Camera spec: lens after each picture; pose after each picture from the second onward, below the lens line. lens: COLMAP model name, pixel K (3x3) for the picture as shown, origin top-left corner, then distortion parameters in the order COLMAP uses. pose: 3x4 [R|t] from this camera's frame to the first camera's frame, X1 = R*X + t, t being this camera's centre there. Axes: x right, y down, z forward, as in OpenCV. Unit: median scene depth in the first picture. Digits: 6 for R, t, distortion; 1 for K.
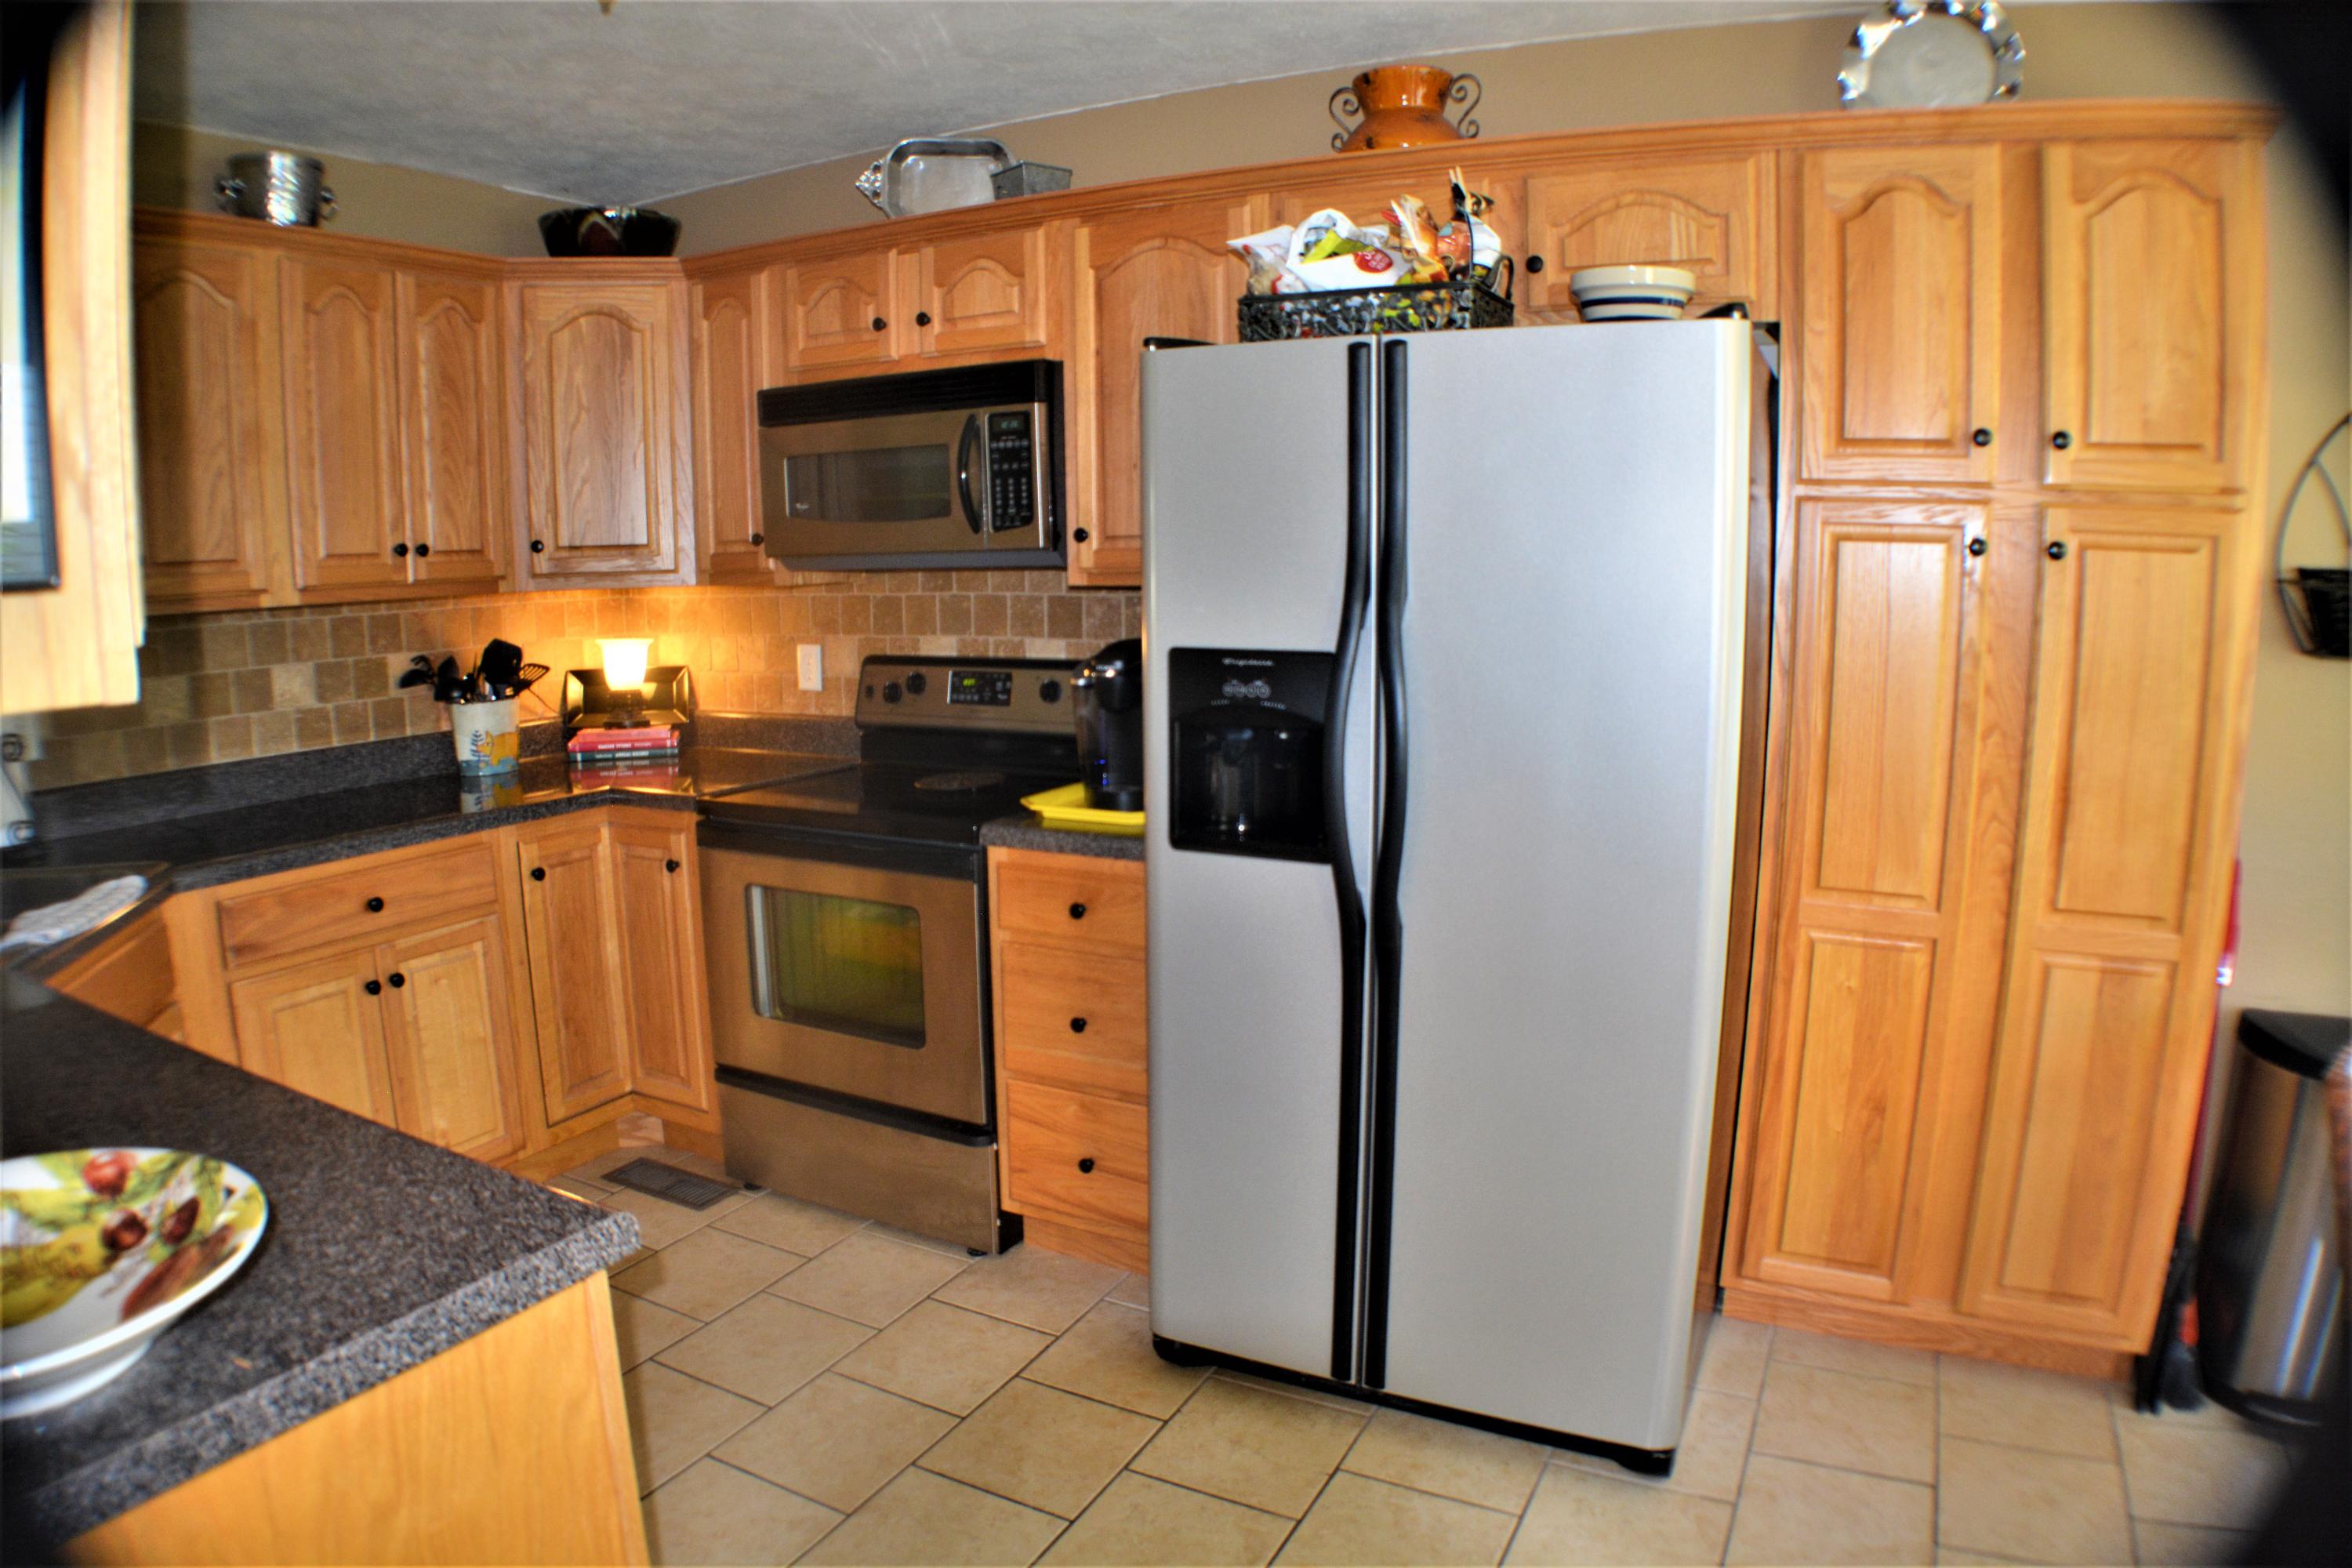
lens RADIAL K [[1422.5, 0, 1175.6], [0, 1422.5, 797.3], [0, 0, 1]] dist [-0.199113, 0.050487]
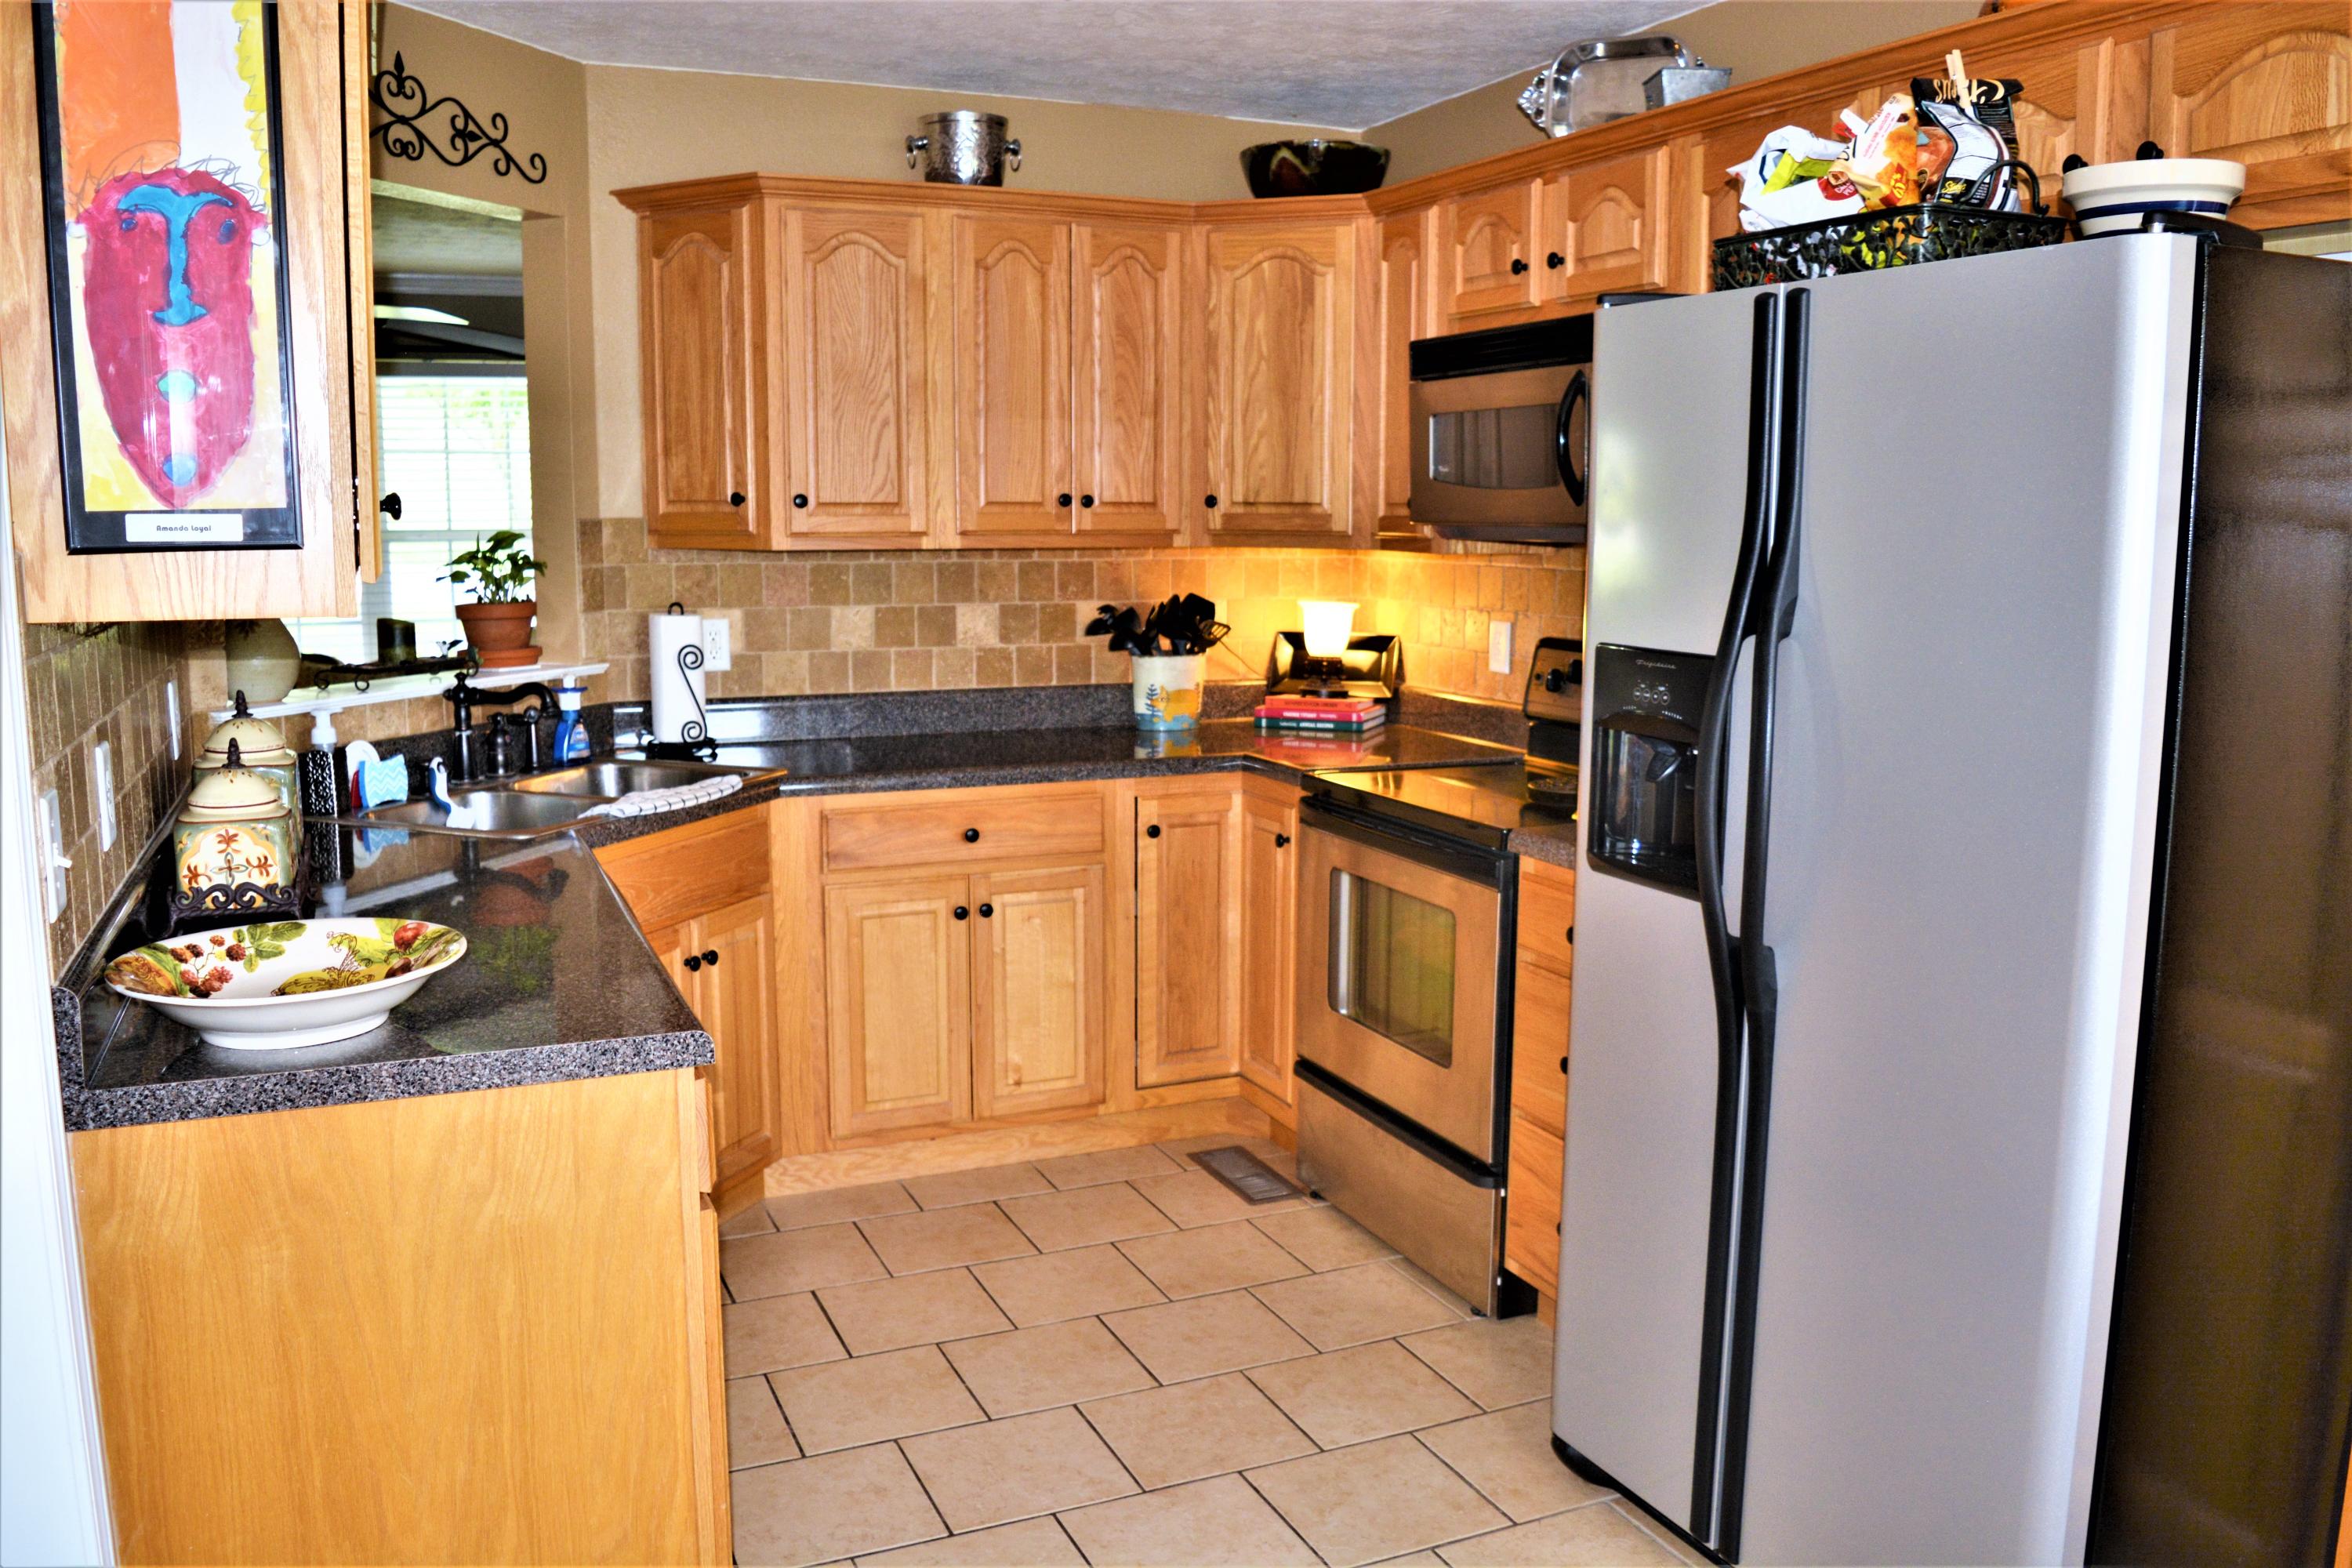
lens RADIAL K [[1831.1, 0, 1175.5], [0, 1831.1, 776.3], [0, 0, 1]] dist [-0.094289, 0.005892]
pose [[0.781291, 0.100538, -0.616017, 0.364353], [-0.114322, 0.993296, 0.017119, -0.008335], [0.613608, 0.057049, 0.787547, -0.045269]]
